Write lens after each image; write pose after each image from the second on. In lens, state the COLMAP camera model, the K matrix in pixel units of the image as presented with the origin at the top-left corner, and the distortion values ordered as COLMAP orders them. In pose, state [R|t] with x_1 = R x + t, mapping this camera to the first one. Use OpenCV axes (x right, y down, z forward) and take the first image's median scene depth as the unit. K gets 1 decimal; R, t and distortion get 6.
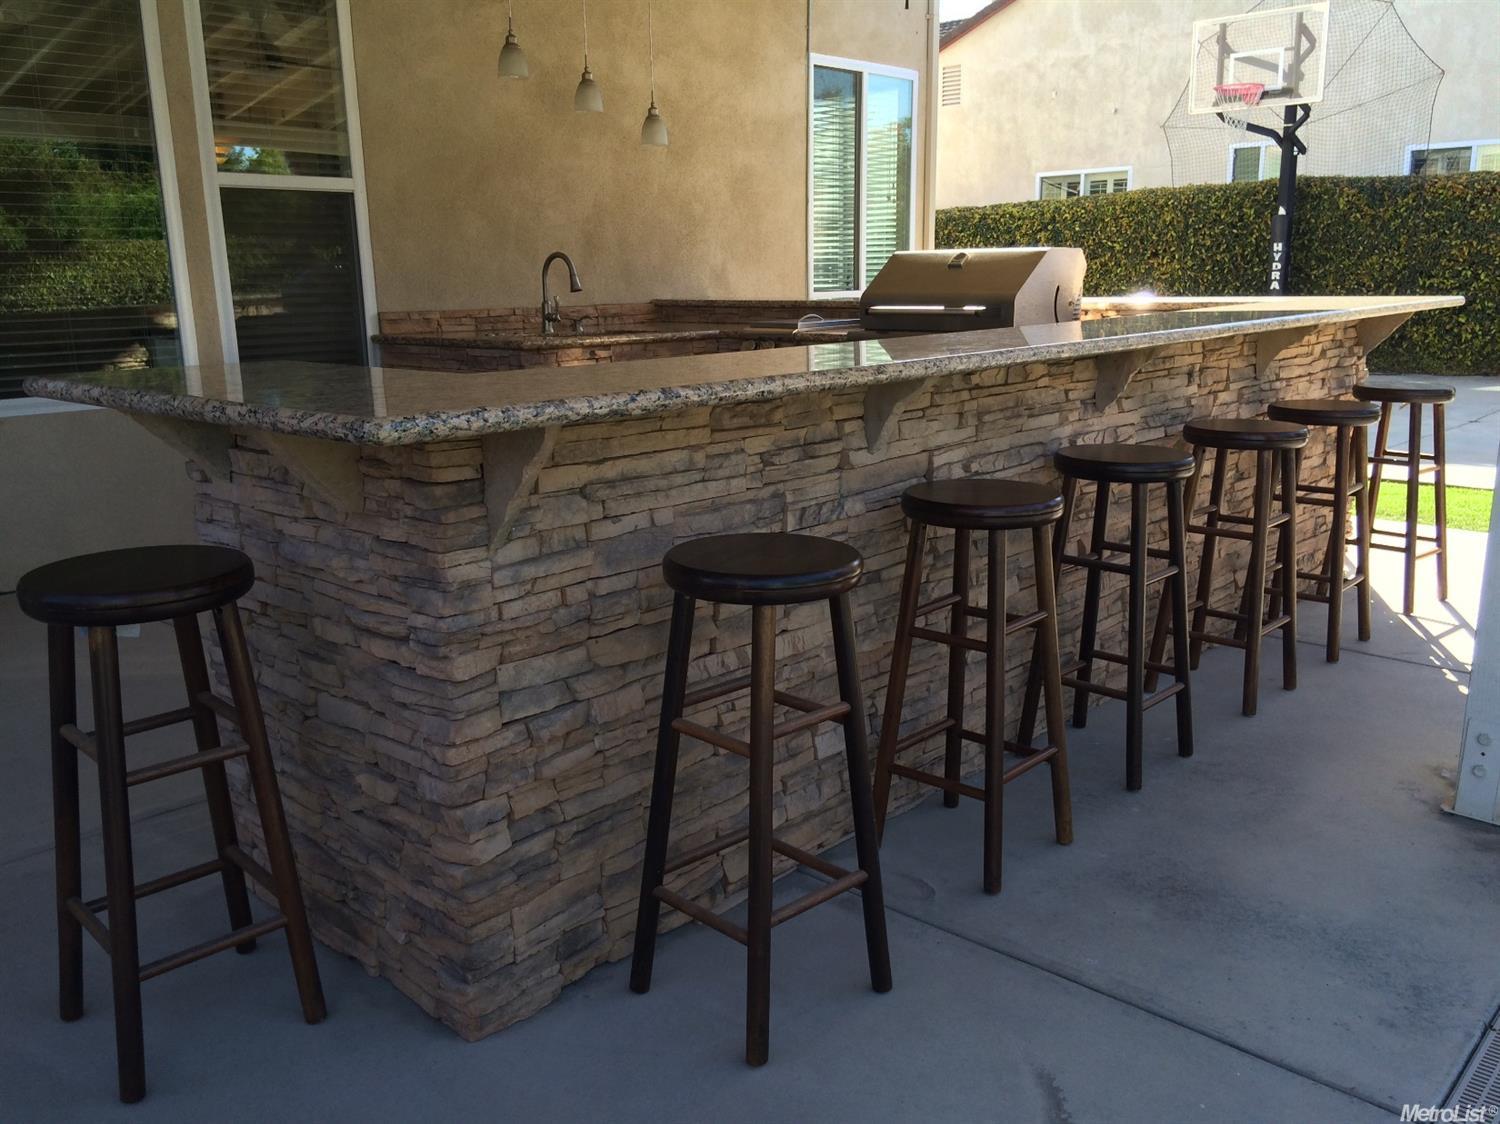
lens RADIAL K [[1270.8, 0, 752.0], [0, 1270.8, 570.3], [0, 0, 1]] dist [0.088987, -0.034749]
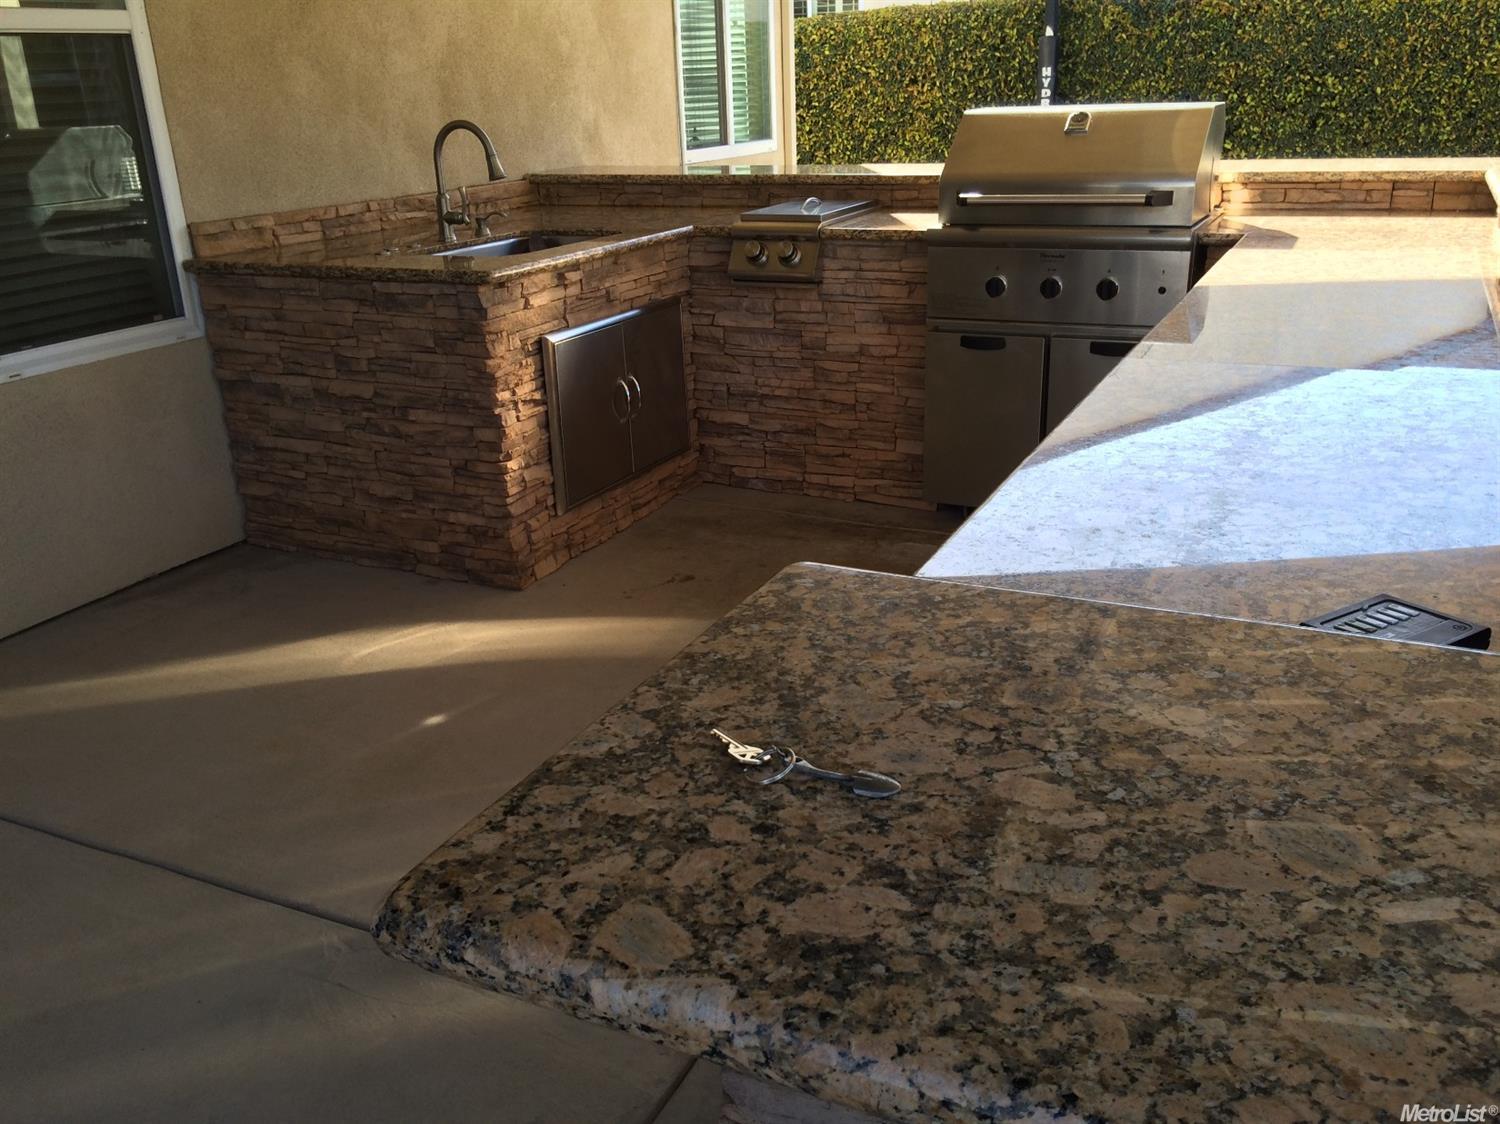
lens RADIAL K [[1270.8, 0, 751.6], [0, 1270.8, 558.7], [0, 0, 1]] dist [0.088987, -0.034749]
pose [[0.957948, -0.119535, 0.260858, -0.097717], [0.087590, 0.987523, 0.130864, -0.044209], [-0.273247, -0.102512, 0.956466, 0.130462]]
